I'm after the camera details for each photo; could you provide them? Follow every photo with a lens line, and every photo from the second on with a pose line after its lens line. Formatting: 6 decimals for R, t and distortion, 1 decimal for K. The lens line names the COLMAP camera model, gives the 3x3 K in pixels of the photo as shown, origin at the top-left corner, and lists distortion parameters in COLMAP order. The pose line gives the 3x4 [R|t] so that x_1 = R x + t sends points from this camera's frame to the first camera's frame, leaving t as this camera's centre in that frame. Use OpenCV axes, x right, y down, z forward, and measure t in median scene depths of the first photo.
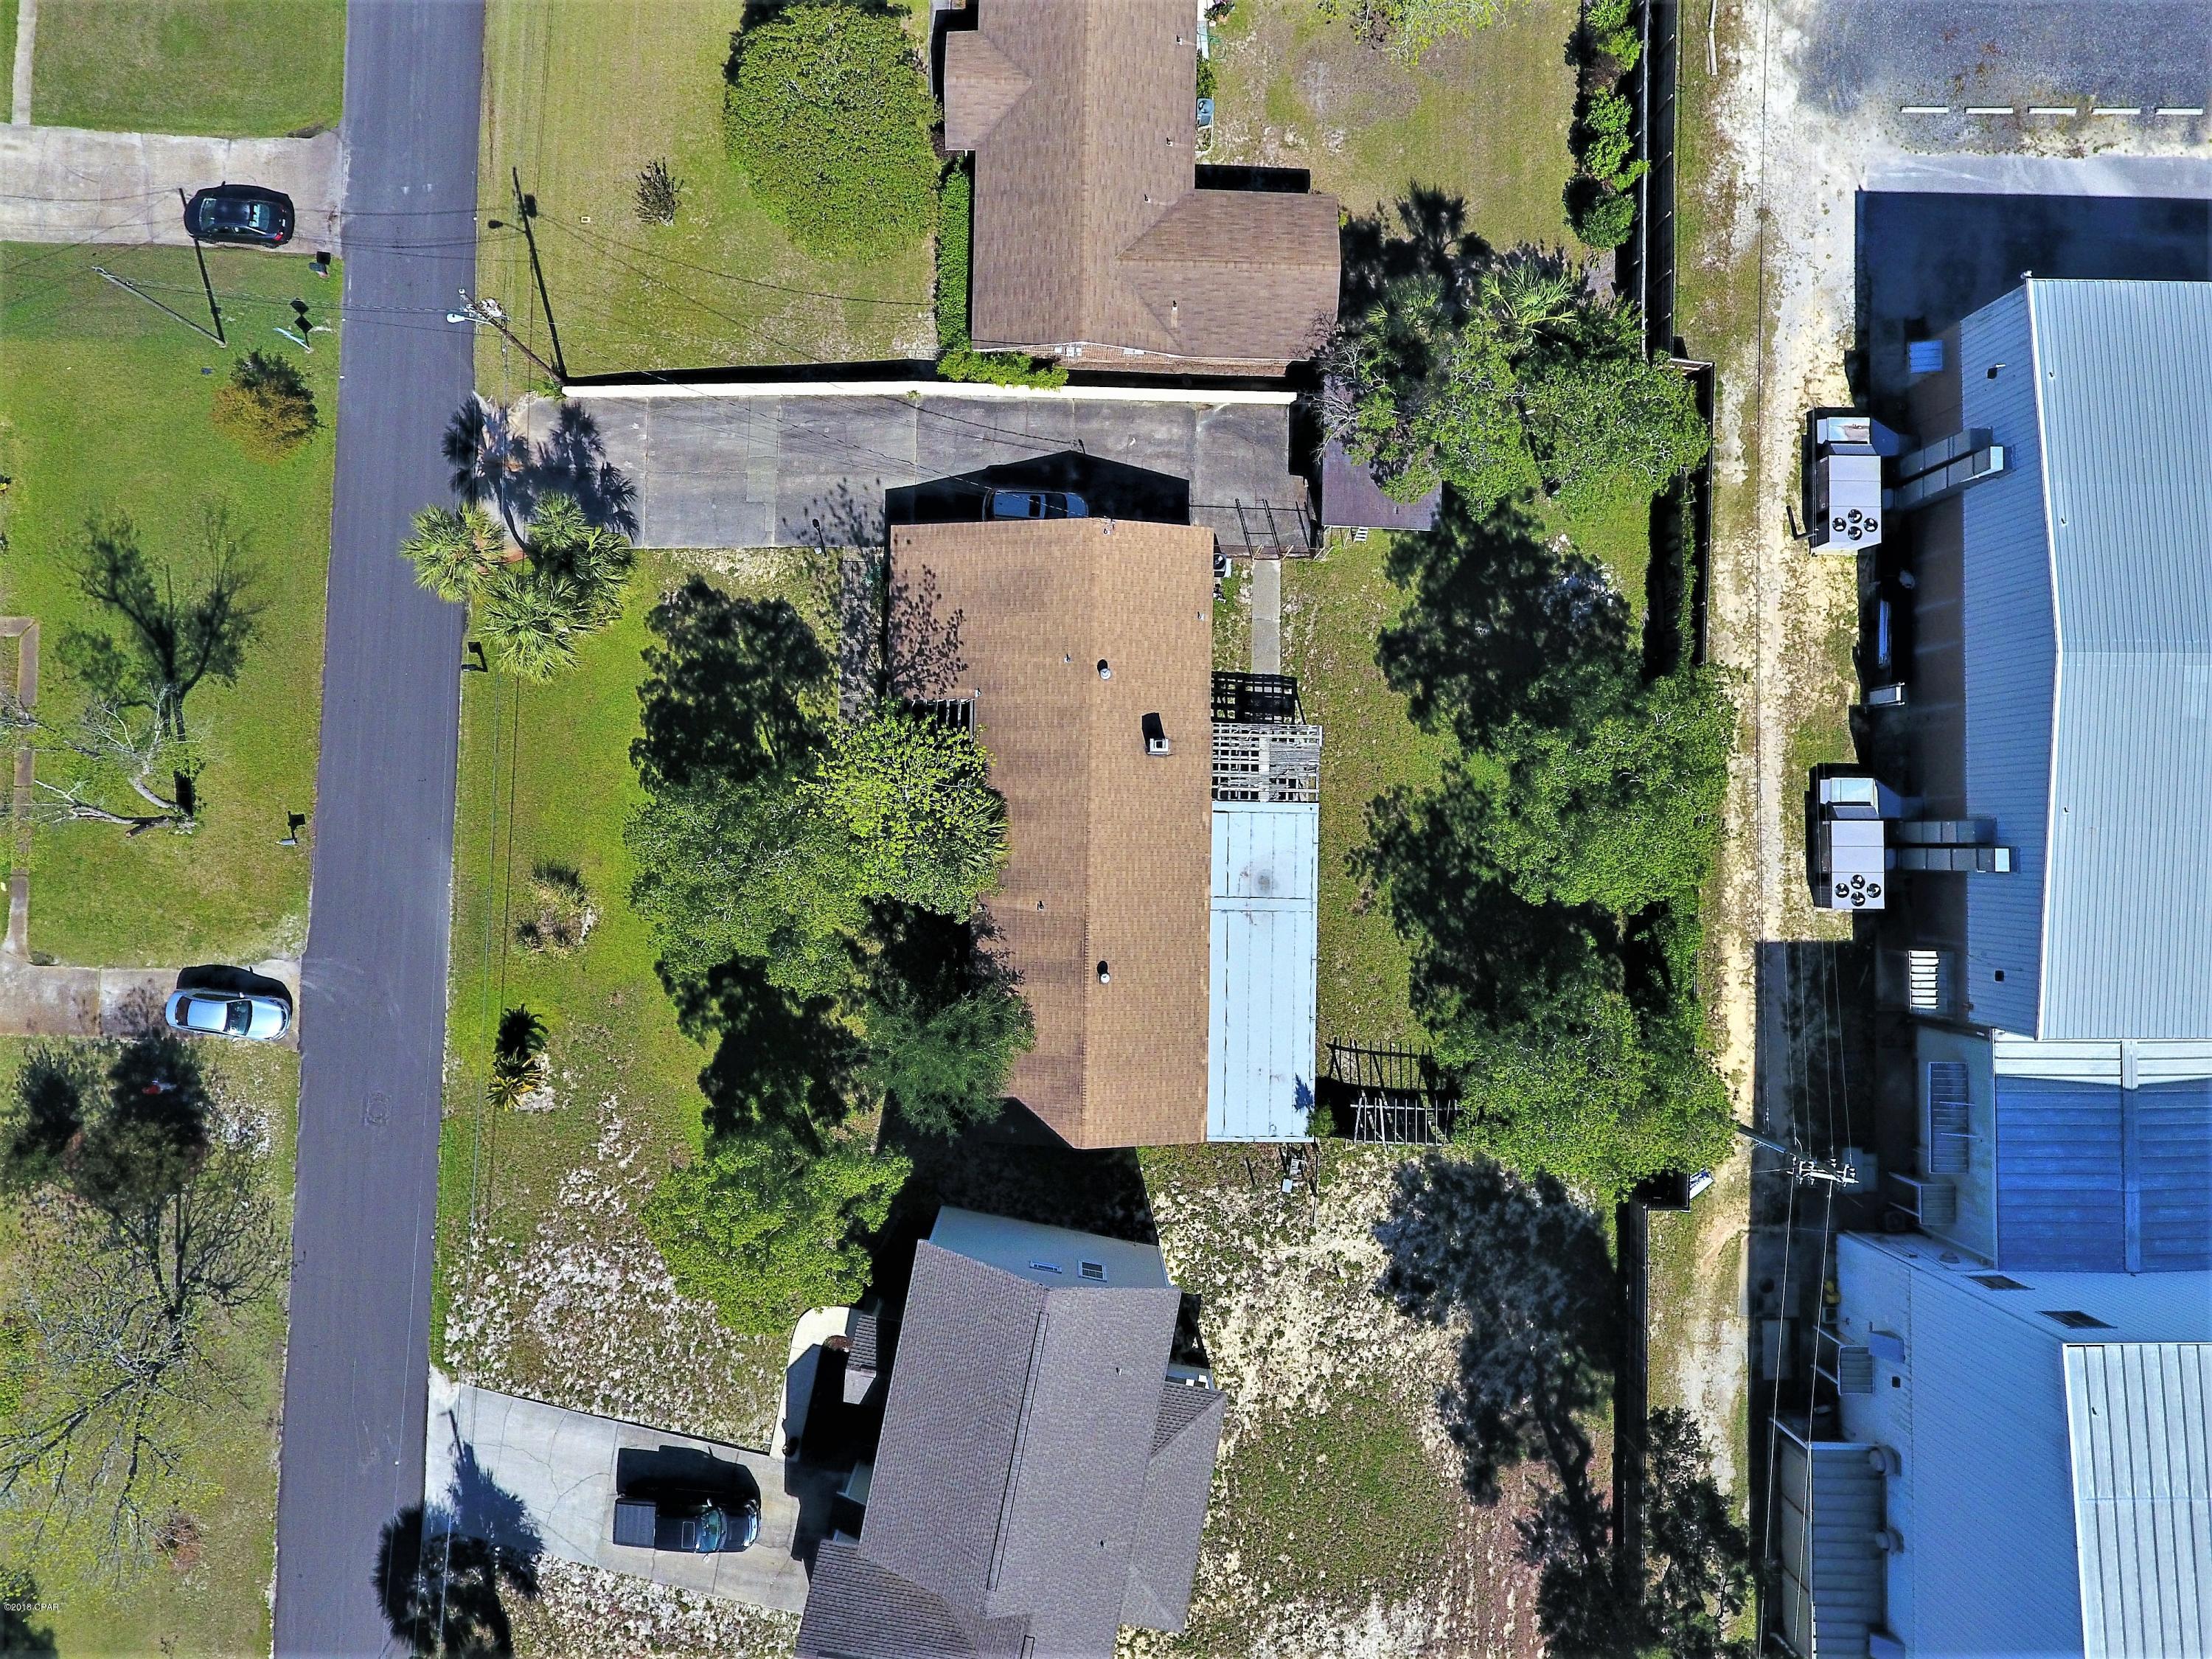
lens RADIAL K [[1281.4, 0, 1107.9], [0, 1281.4, 807.6], [0, 0, 1]] dist [0.004895, -0.010835]
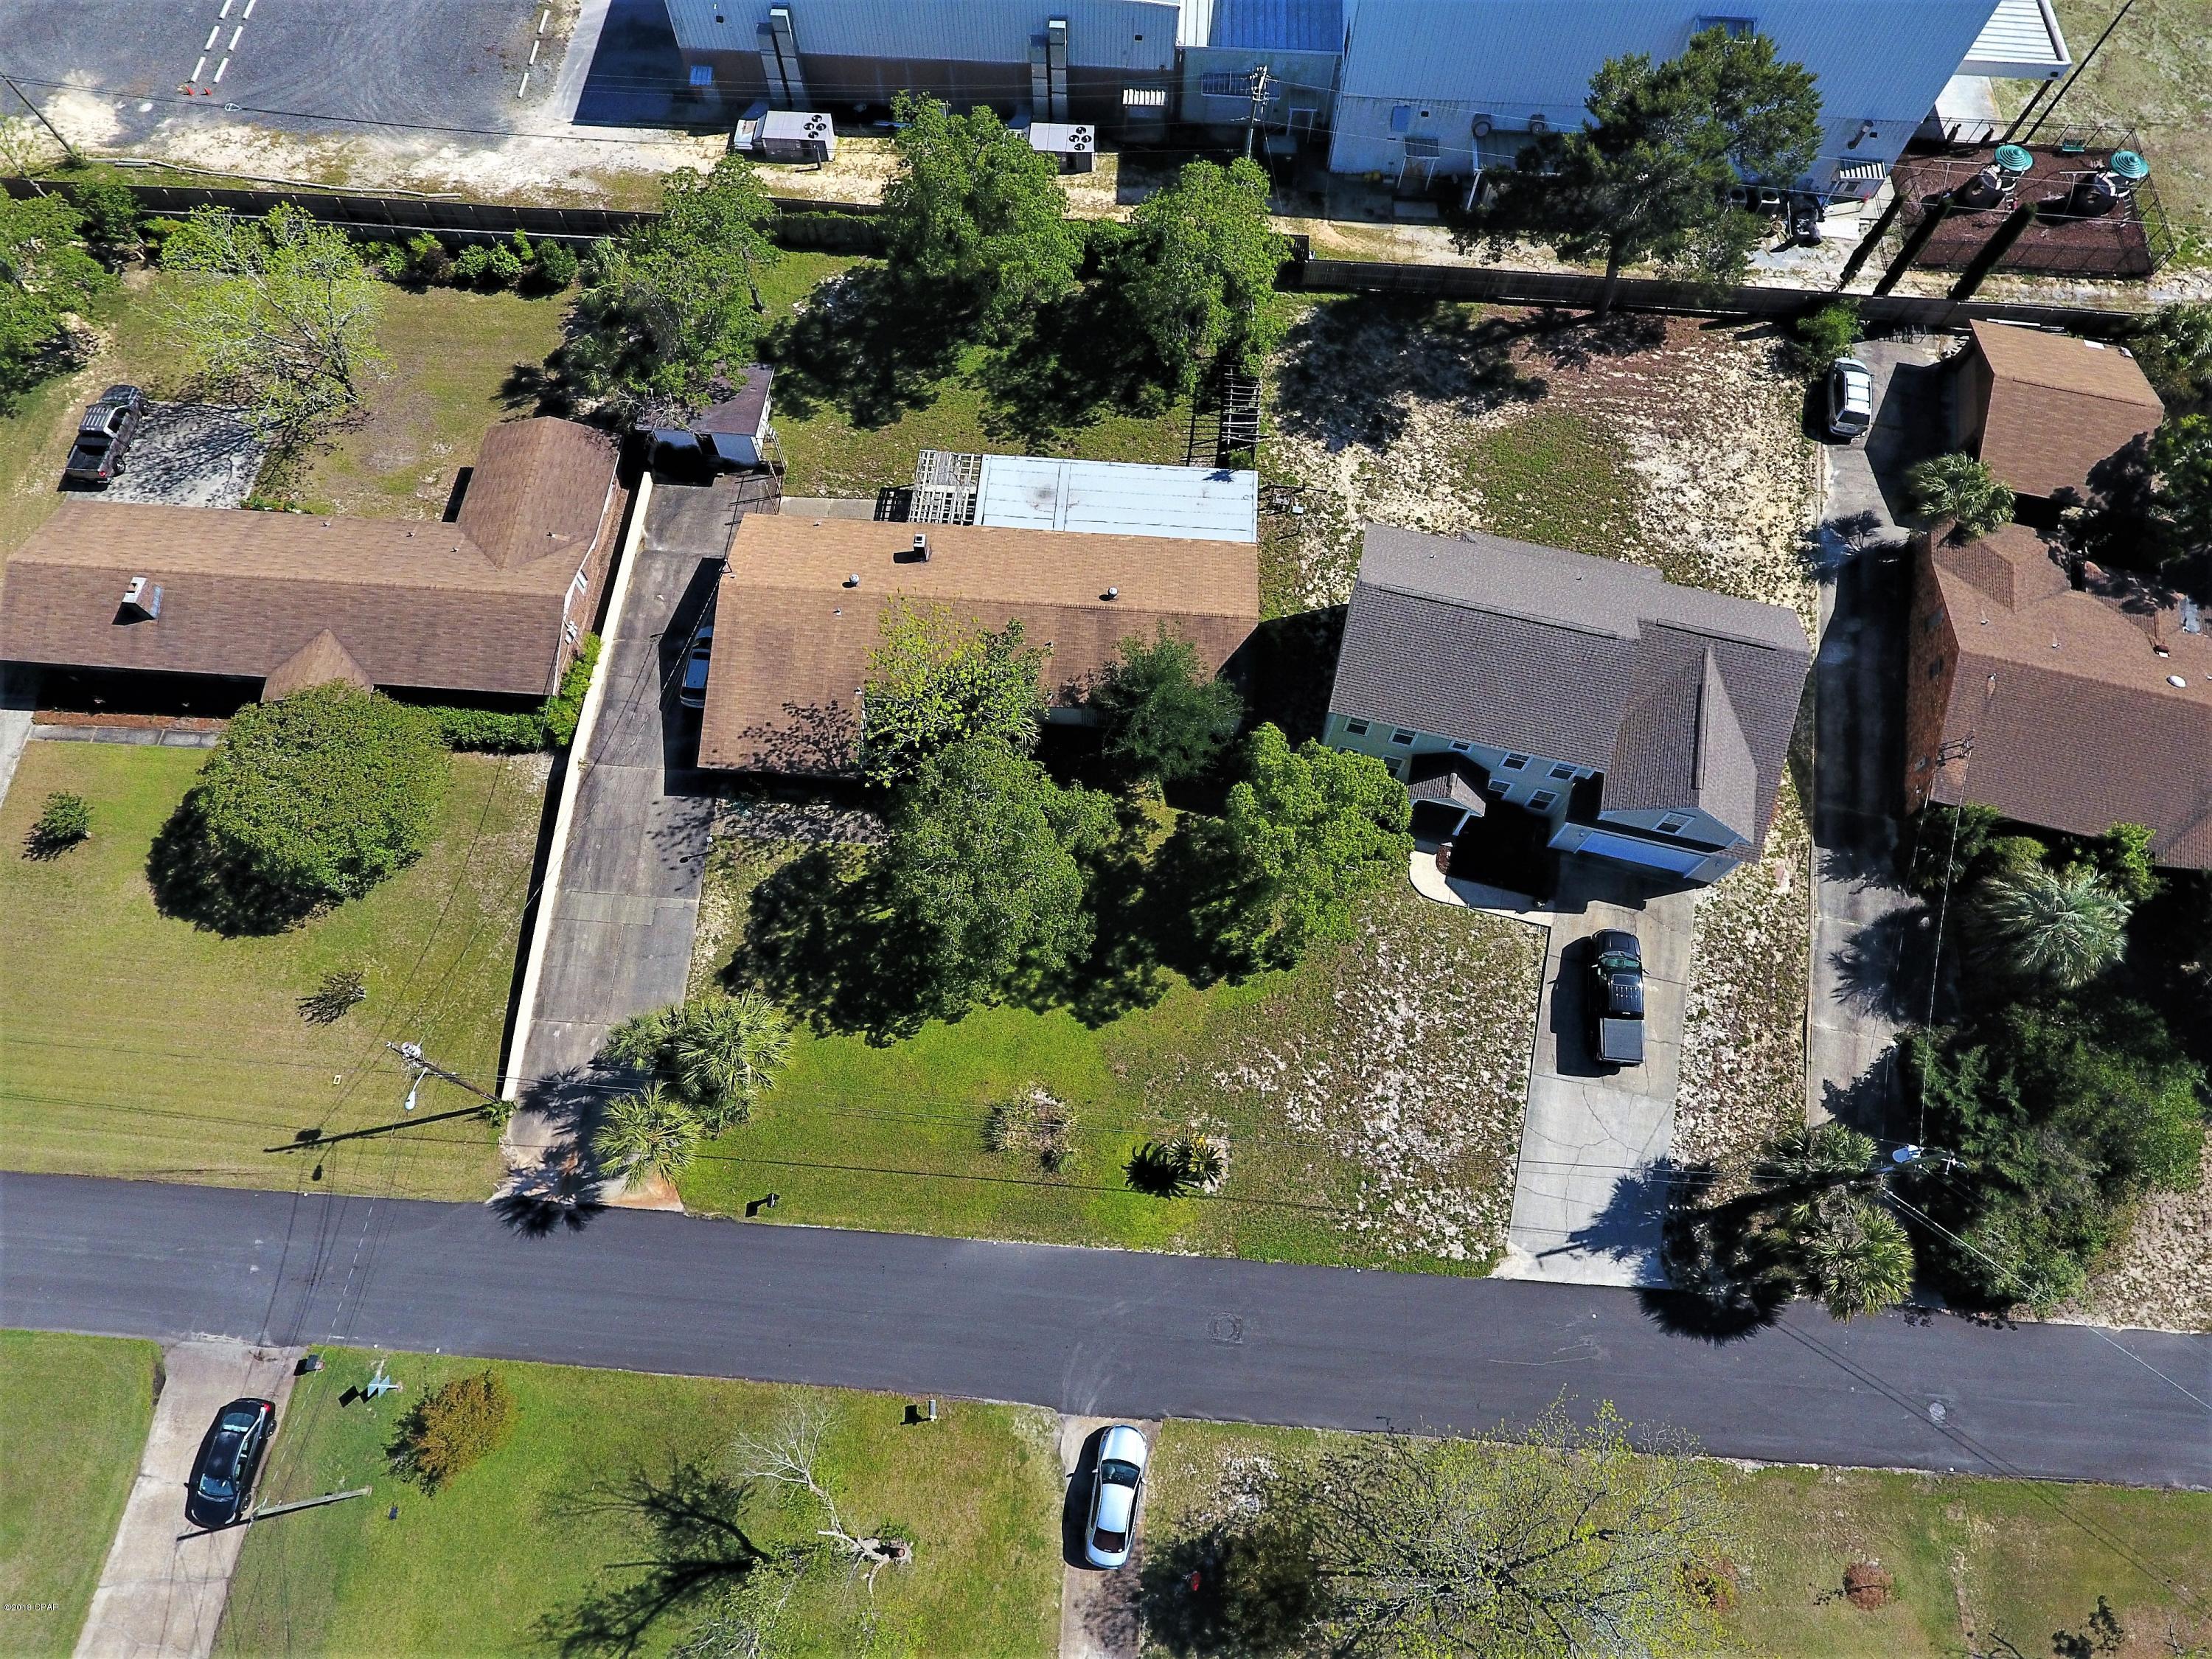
lens RADIAL K [[1293.1, 0, 1106.0], [0, 1293.1, 829.5], [0, 0, 1]] dist [0.013250, -0.022487]
pose [[0.051664, -0.926879, 0.371788, -0.599299], [0.998235, 0.058846, 0.007991, 0.120558], [-0.029285, 0.370719, 0.928283, -0.018924]]
